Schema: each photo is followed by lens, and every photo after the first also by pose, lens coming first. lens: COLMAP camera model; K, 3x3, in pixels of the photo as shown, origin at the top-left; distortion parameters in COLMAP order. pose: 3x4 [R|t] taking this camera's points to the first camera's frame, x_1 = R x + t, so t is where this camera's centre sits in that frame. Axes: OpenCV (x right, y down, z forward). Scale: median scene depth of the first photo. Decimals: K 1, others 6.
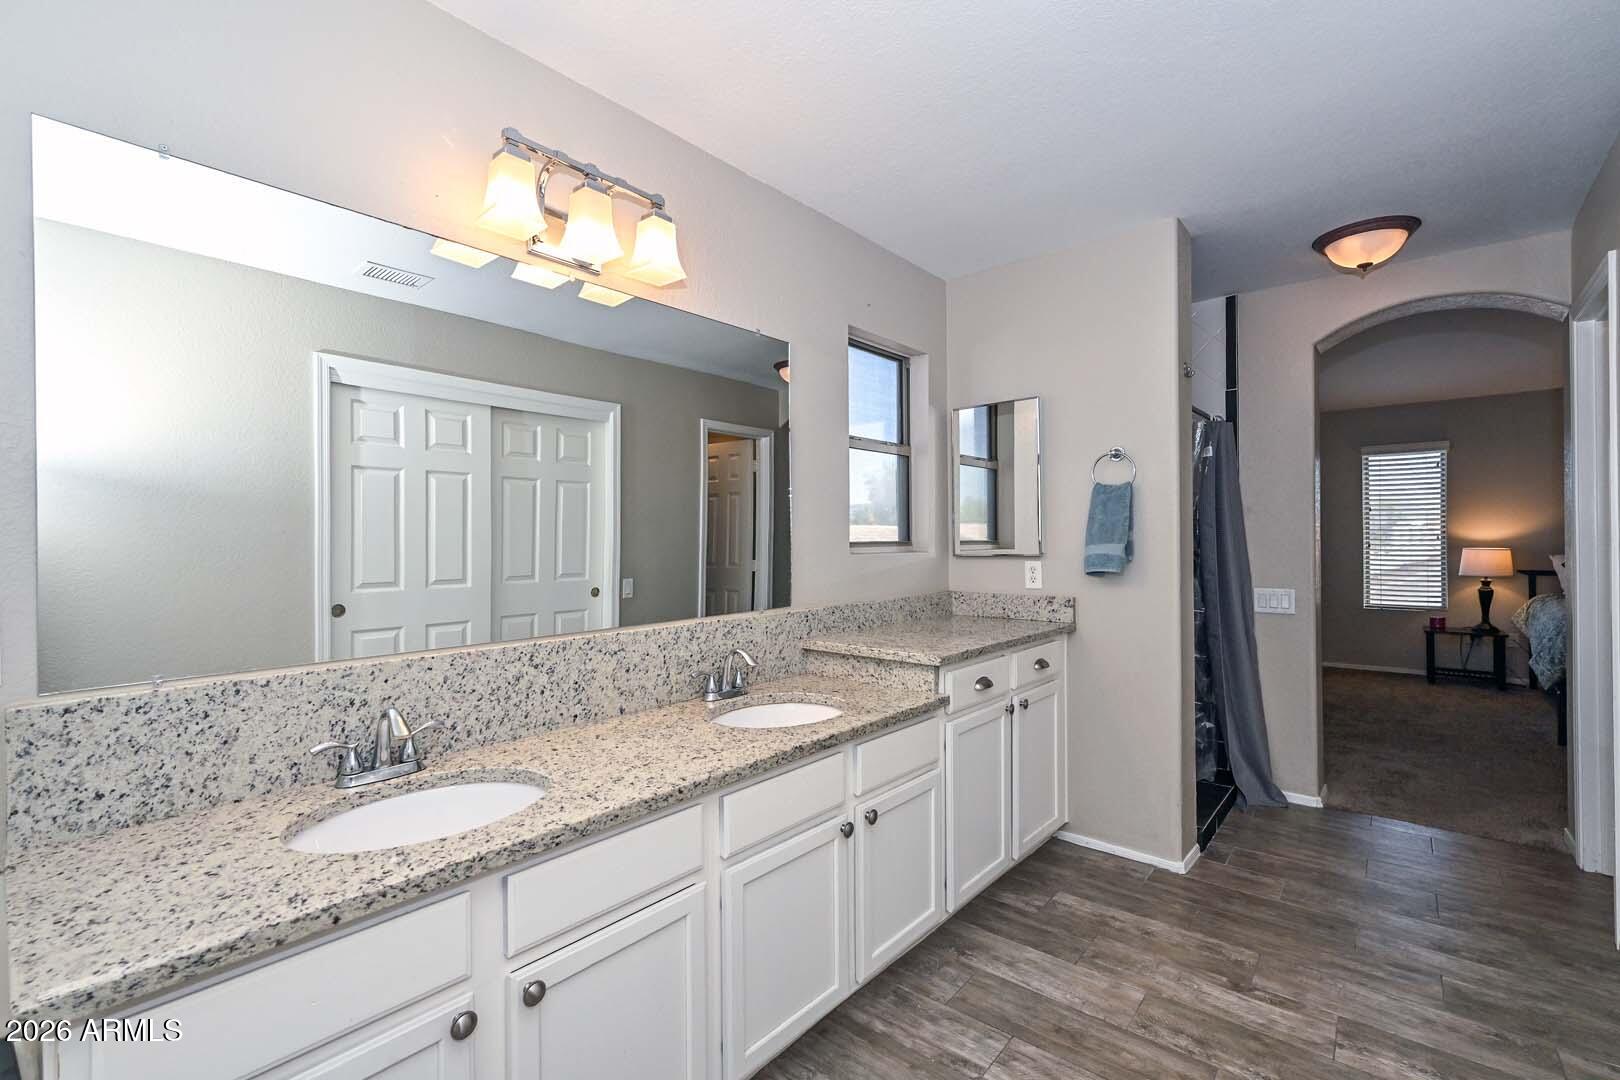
lens RADIAL K [[706.3, 0, 810.0], [0, 706.3, 540.0], [0, 0, 1]] dist [0.001549, 0.000291]
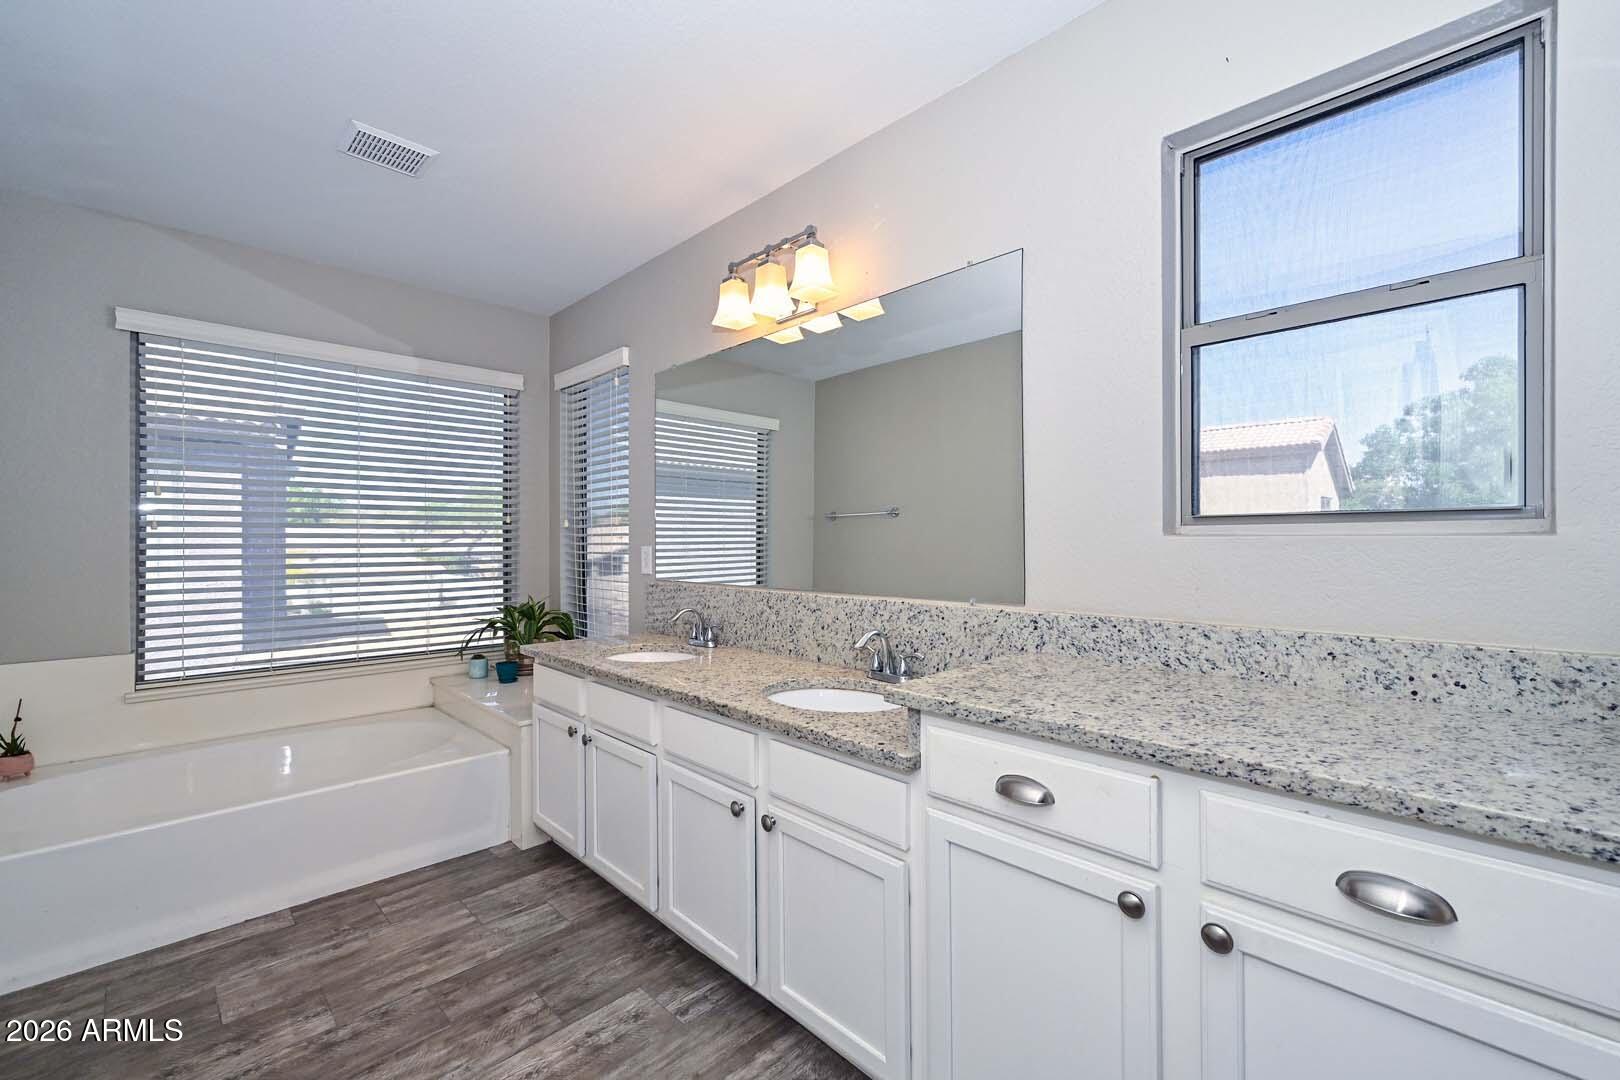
lens RADIAL K [[666.7, 0, 812.0], [0, 666.7, 539.5], [0, 0, 1]] dist [-0.003001, -0.000026]
pose [[-0.079579, 0.008519, -0.996792, 0.840851], [0.005263, 0.999953, 0.008126, 0.022839], [0.996815, -0.004600, -0.079620, 1.022743]]
